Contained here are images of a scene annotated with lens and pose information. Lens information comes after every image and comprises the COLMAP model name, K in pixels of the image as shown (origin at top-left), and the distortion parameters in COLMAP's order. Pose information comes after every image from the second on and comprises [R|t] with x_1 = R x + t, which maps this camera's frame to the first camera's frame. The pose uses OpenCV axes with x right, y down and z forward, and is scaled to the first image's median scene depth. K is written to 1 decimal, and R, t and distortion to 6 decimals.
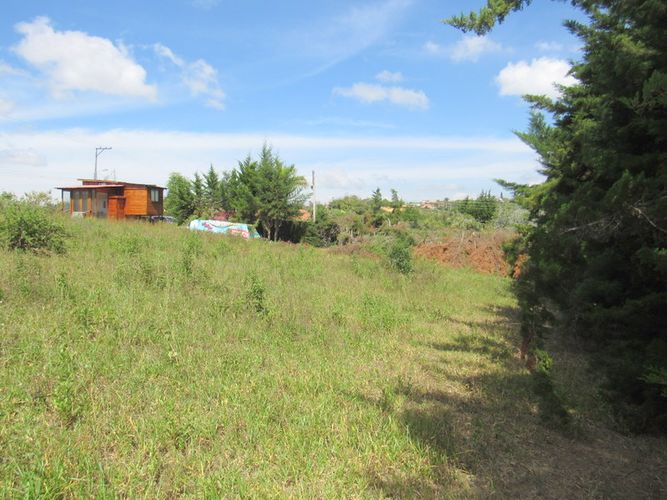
lens RADIAL K [[475.3, 0, 321.2], [0, 475.3, 250.2], [0, 0, 1]] dist [0.033600, -0.000148]
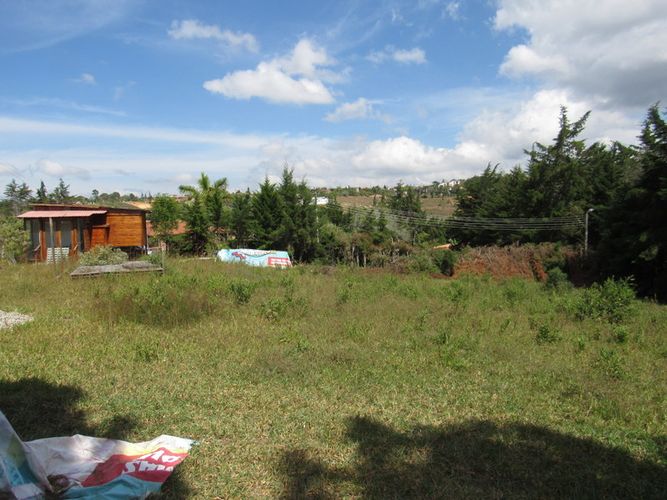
lens RADIAL K [[475.7, 0, 335.2], [0, 475.7, 240.3], [0, 0, 1]] dist [0.003600, -0.047854]
pose [[0.843051, -0.053996, 0.535115, -0.526306], [0.056489, 0.998334, 0.011742, -0.074424], [-0.534858, 0.020329, 0.844697, 0.127471]]
